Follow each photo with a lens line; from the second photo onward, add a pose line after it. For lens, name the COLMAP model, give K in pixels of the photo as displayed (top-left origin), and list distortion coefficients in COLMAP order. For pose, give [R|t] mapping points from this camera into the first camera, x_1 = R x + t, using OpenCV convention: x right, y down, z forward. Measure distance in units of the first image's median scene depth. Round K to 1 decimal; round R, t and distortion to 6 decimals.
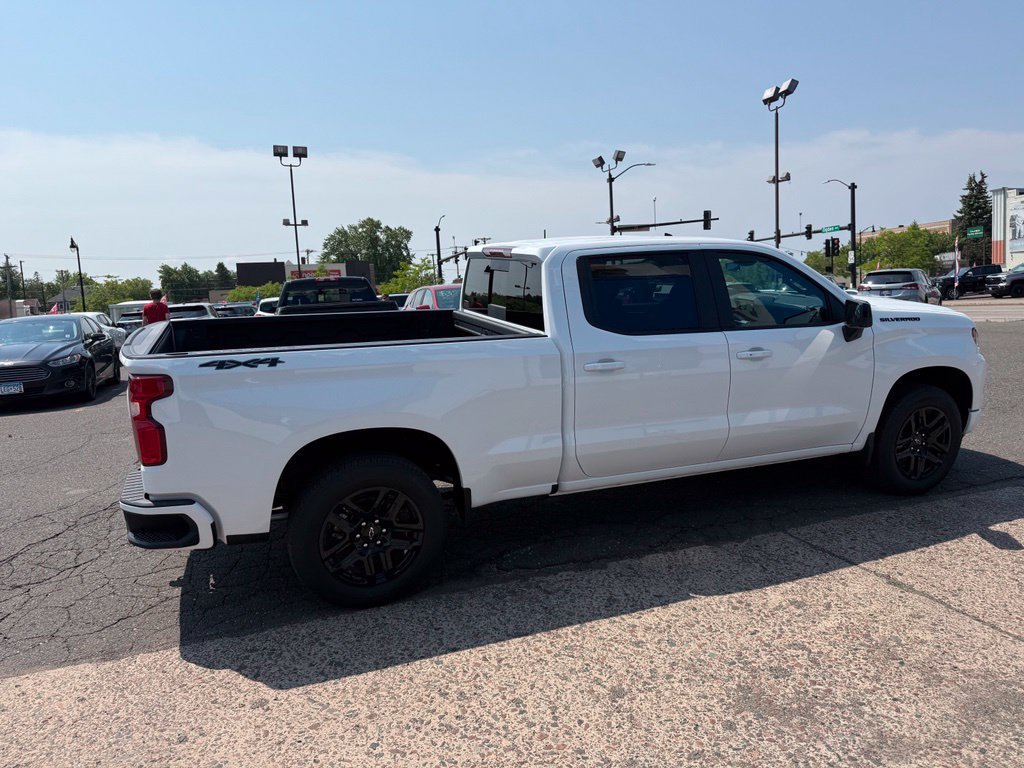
lens RADIAL K [[716.8, 0, 514.4], [0, 716.8, 382.9], [0, 0, 1]] dist [0.069709, -0.093705]
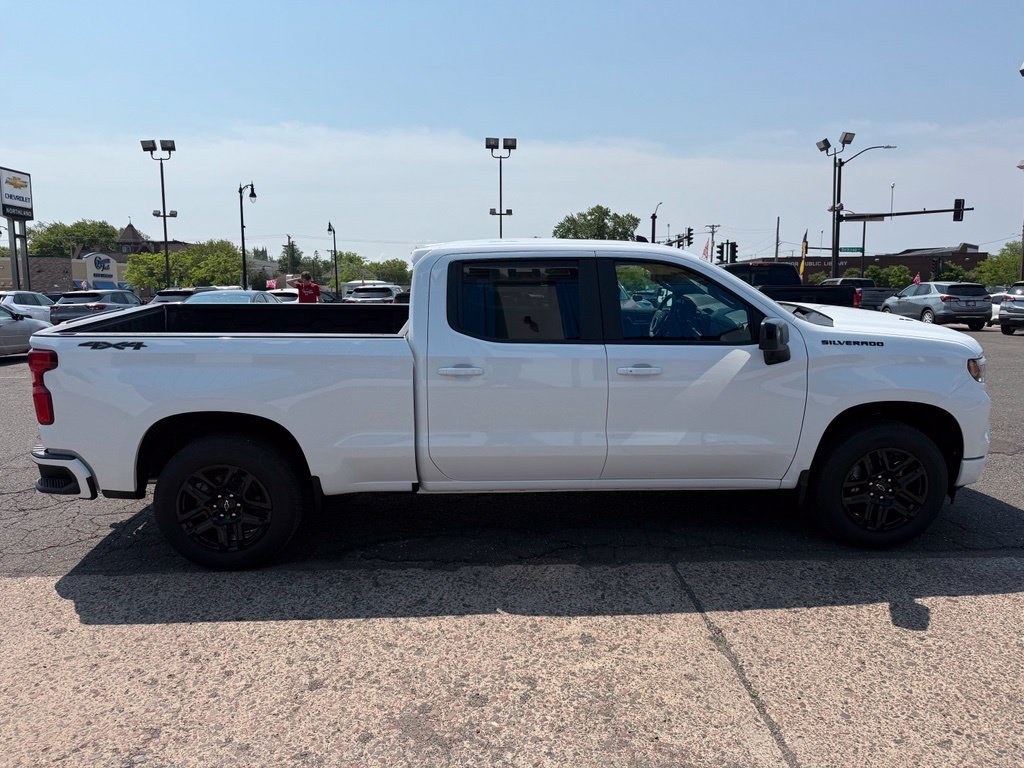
lens RADIAL K [[712.1, 0, 512.0], [0, 712.1, 384.0], [0, 0, 1]] dist [0.073500, -0.100276]
pose [[0.947528, 0.082644, -0.308805, 0.472092], [-0.076430, 0.996555, 0.032189, -0.040434], [0.310402, -0.006899, 0.950581, 0.072434]]
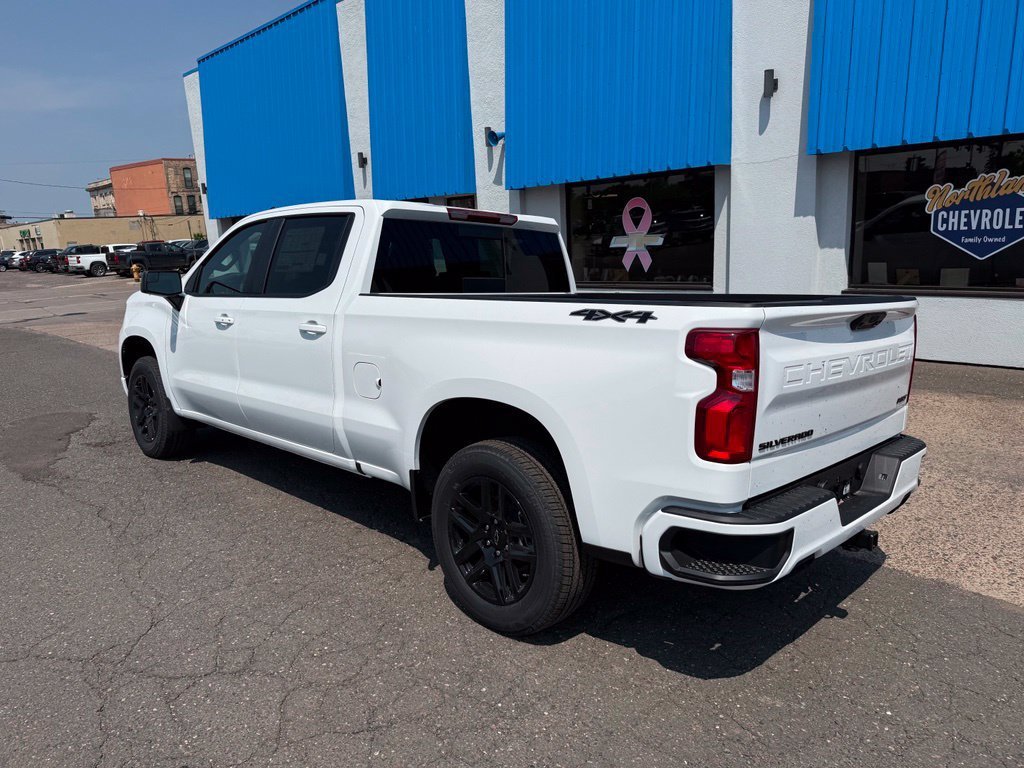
lens RADIAL K [[715.4, 0, 514.4], [0, 715.4, 395.4], [0, 0, 1]] dist [0.070808, -0.083287]
pose [[-0.409794, -0.135972, 0.901987, -0.947702], [0.174208, 0.958961, 0.223707, -0.176238], [-0.895388, 0.248807, -0.369289, 1.466170]]
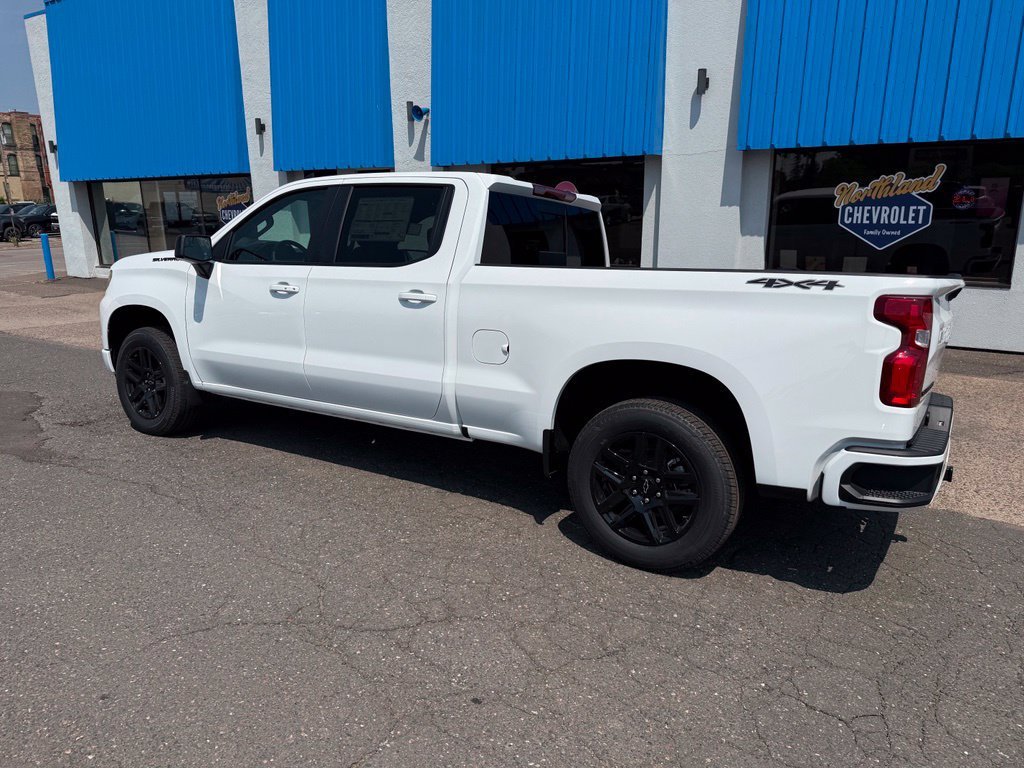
lens RADIAL K [[717.0, 0, 514.5], [0, 717.0, 393.7], [0, 0, 1]] dist [0.076459, -0.116744]
pose [[-0.596560, -0.148537, 0.788703, -0.840451], [0.131206, 0.951453, 0.278429, -0.219570], [-0.791771, 0.269582, -0.548109, 1.769088]]
